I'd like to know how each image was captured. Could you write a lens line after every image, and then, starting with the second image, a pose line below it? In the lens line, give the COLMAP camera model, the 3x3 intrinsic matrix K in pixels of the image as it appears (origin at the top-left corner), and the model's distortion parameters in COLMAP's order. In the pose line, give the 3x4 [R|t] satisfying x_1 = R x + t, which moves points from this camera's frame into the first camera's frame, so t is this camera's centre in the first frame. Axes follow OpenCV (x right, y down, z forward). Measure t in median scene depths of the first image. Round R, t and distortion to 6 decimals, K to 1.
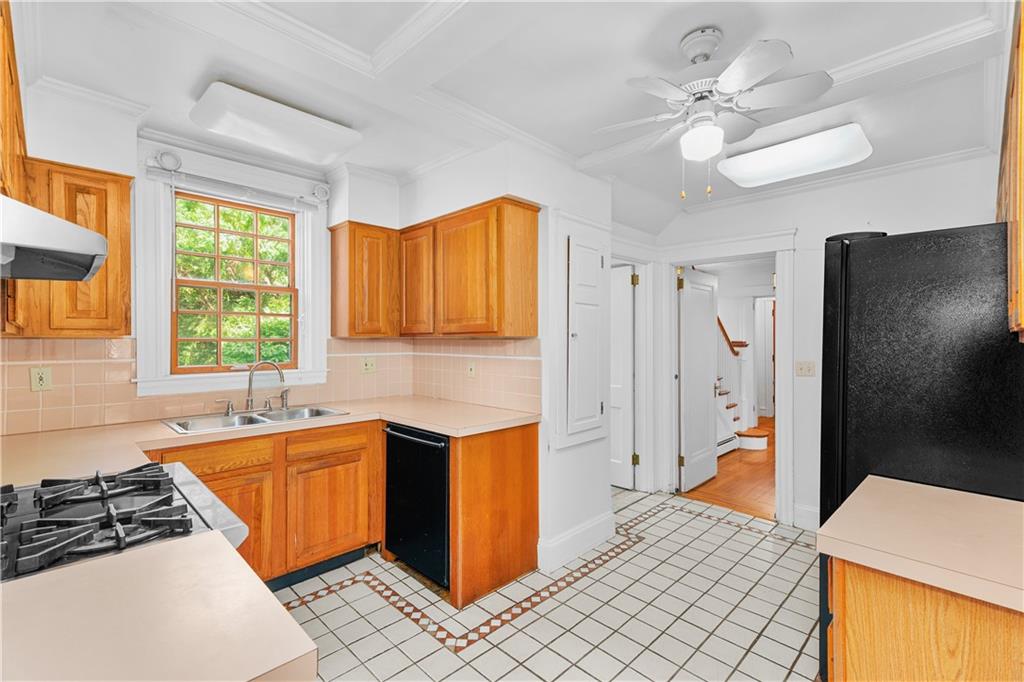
lens RADIAL K [[454.7, 0, 513.4], [0, 454.7, 342.6], [0, 0, 1]] dist [0.014985, 0.000129]
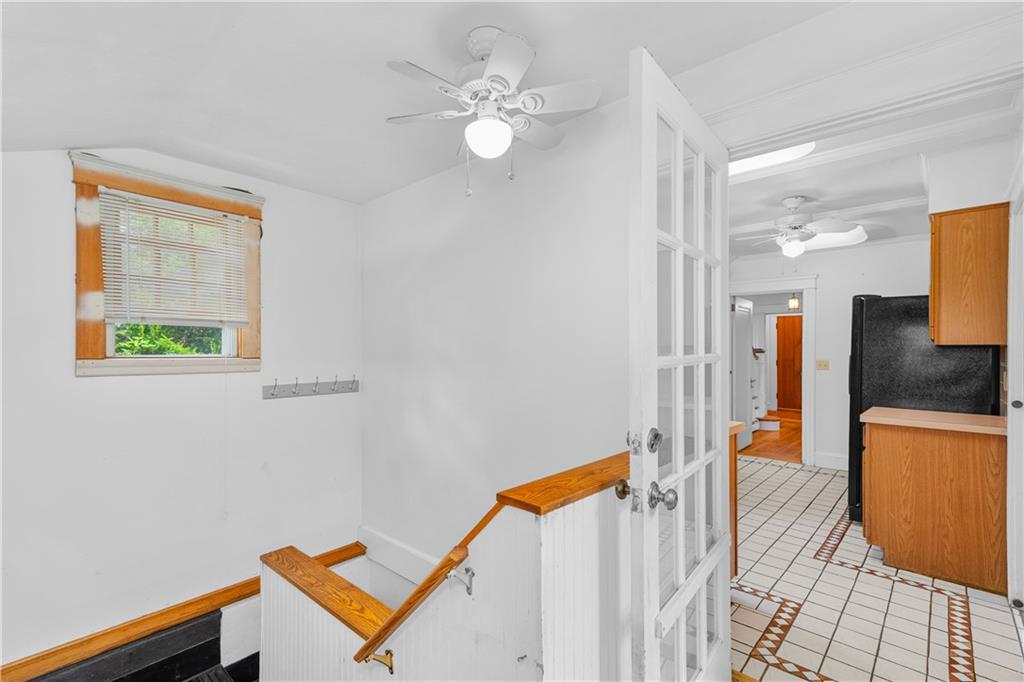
lens RADIAL K [[469.4, 0, 512.7], [0, 469.4, 355.1], [0, 0, 1]] dist [0.027223, 0.000206]
pose [[0.998410, 0.000384, 0.056364, -0.622702], [-0.000727, 0.999981, 0.006060, 0.018138], [-0.056360, -0.006092, 0.998392, -0.682141]]
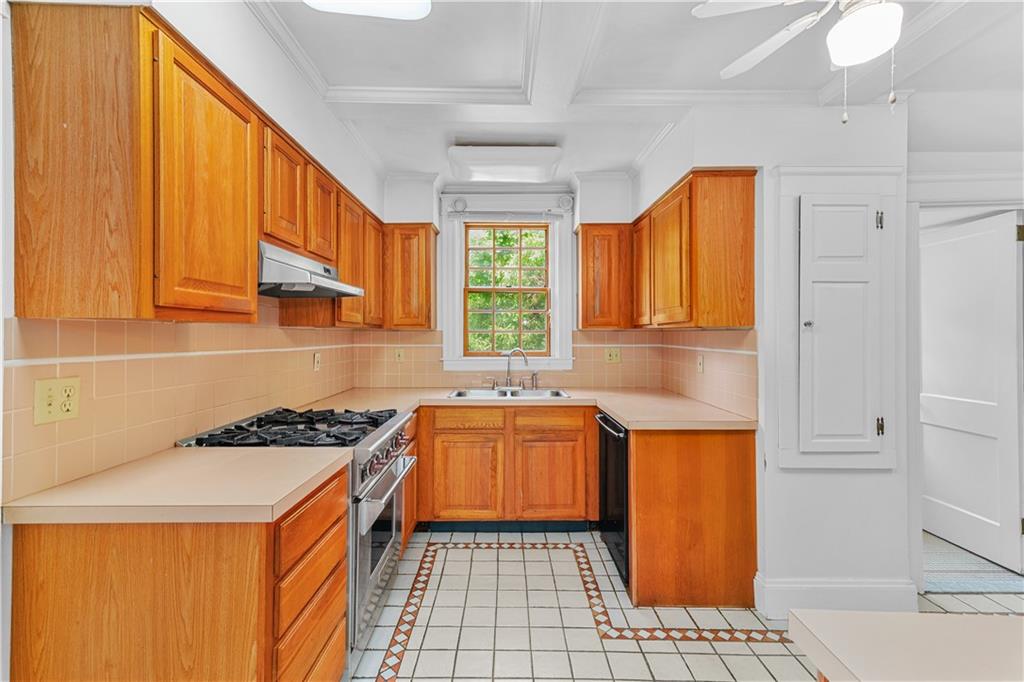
lens RADIAL K [[461.1, 0, 505.6], [0, 461.1, 338.2], [0, 0, 1]] dist [0.015452, -0.000116]
pose [[0.707767, 0.006647, -0.706415, 0.346360], [-0.004275, 0.999978, 0.005126, 0.005313], [0.706433, -0.000608, 0.707779, 0.092436]]
